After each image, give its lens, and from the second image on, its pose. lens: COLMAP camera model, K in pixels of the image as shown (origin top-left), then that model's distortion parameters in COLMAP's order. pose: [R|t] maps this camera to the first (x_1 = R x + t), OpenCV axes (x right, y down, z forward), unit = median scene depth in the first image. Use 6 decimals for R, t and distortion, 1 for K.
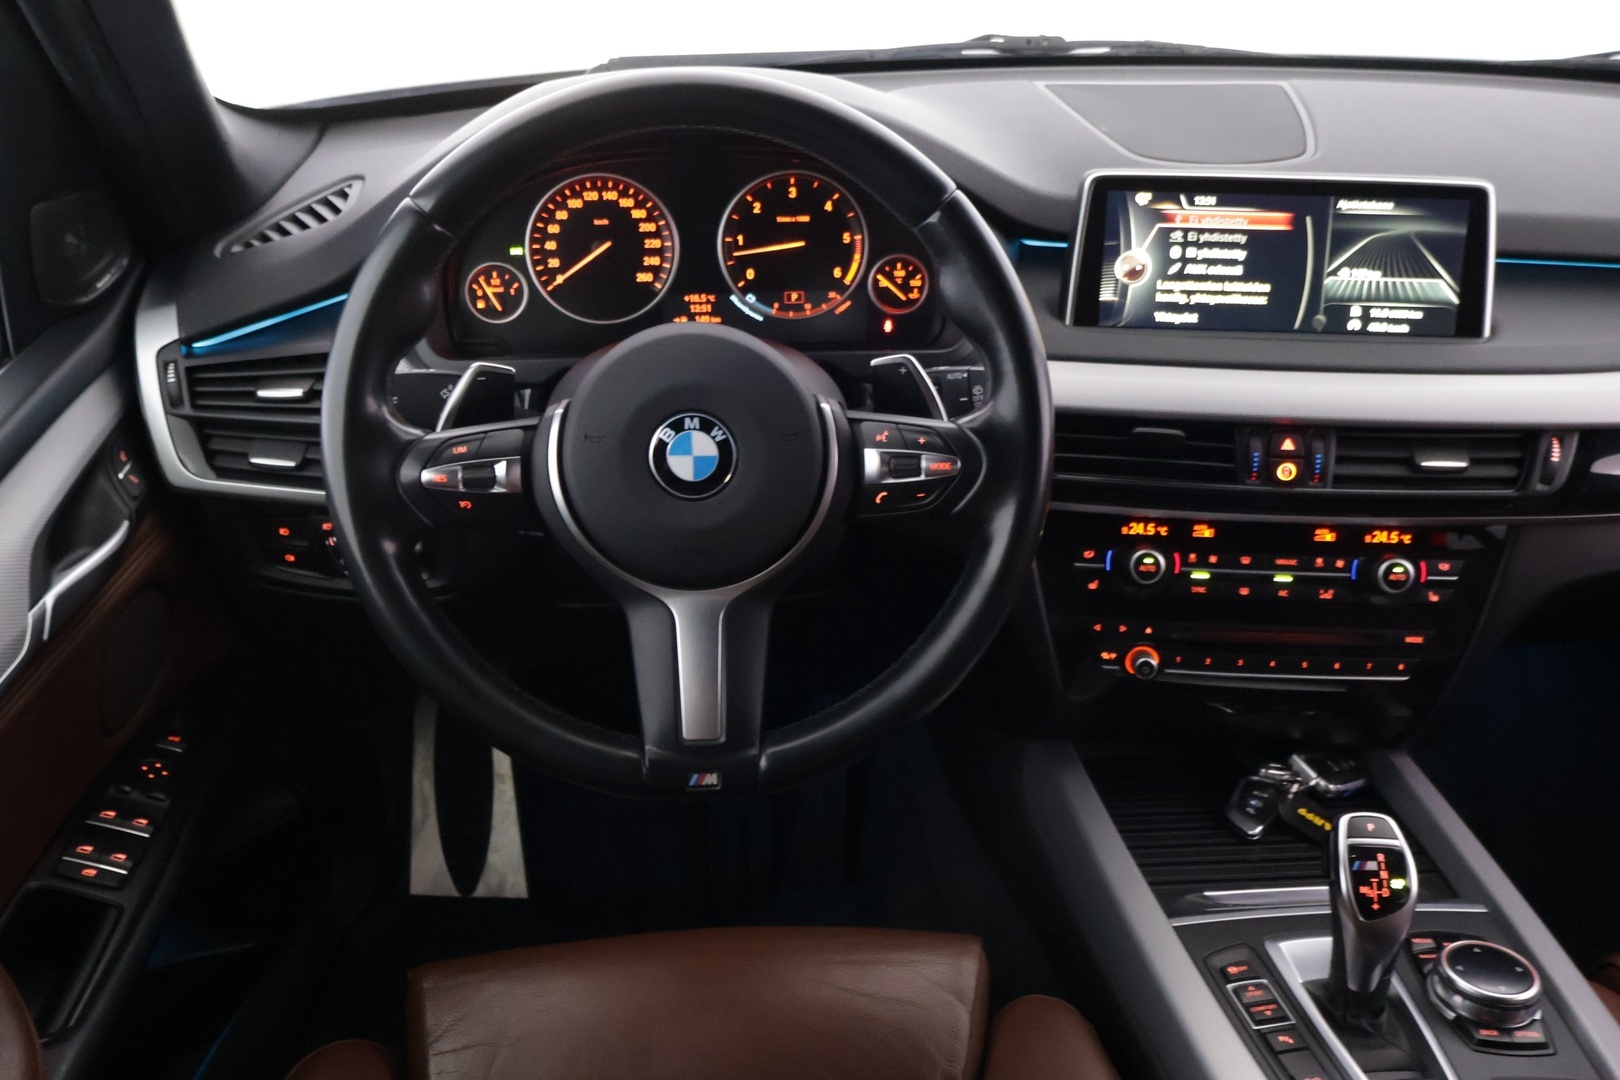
lens RADIAL K [[1535.5, 0, 815.3], [0, 1535.5, 546.3], [0, 0, 1]] dist [-0.023320, 0.000000]
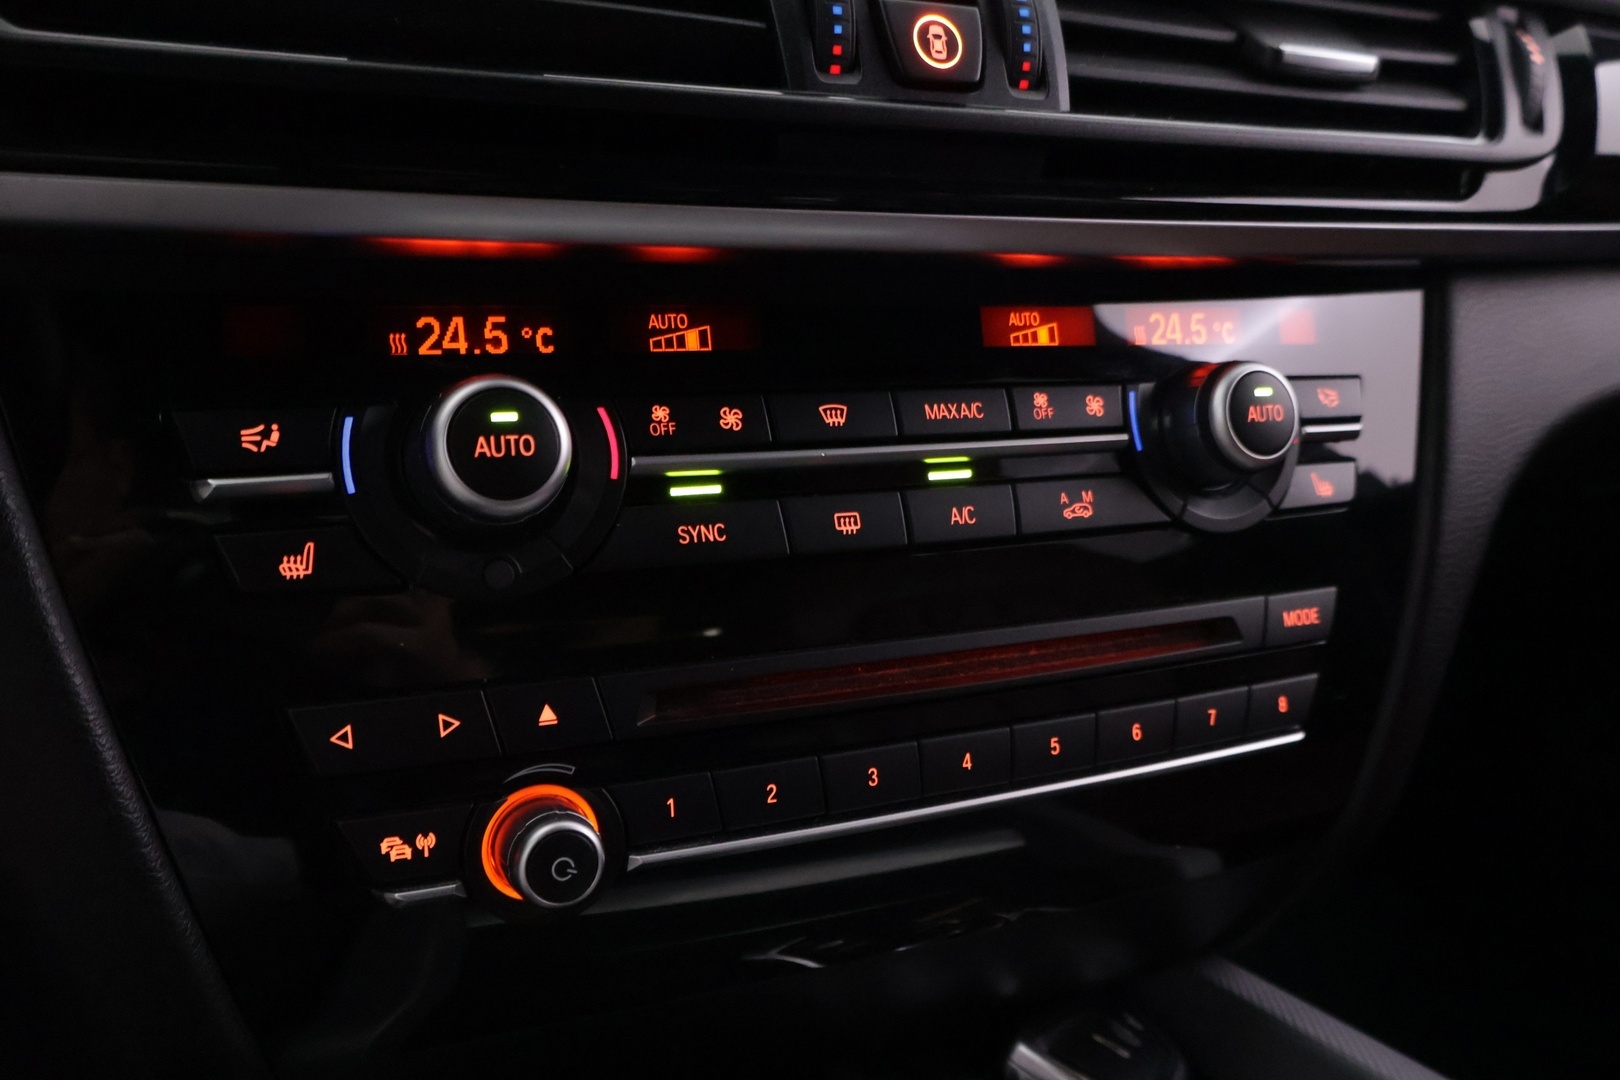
lens RADIAL K [[1331.4, 0, 809.1], [0, 1331.4, 540.9], [0, 0, 1]] dist [-0.055064, 0.000248]
pose [[0.883154, -0.095811, 0.459195, 0.156642], [0.201288, 0.961616, -0.186490, 0.077750], [-0.423701, 0.257130, 0.868540, 0.781381]]
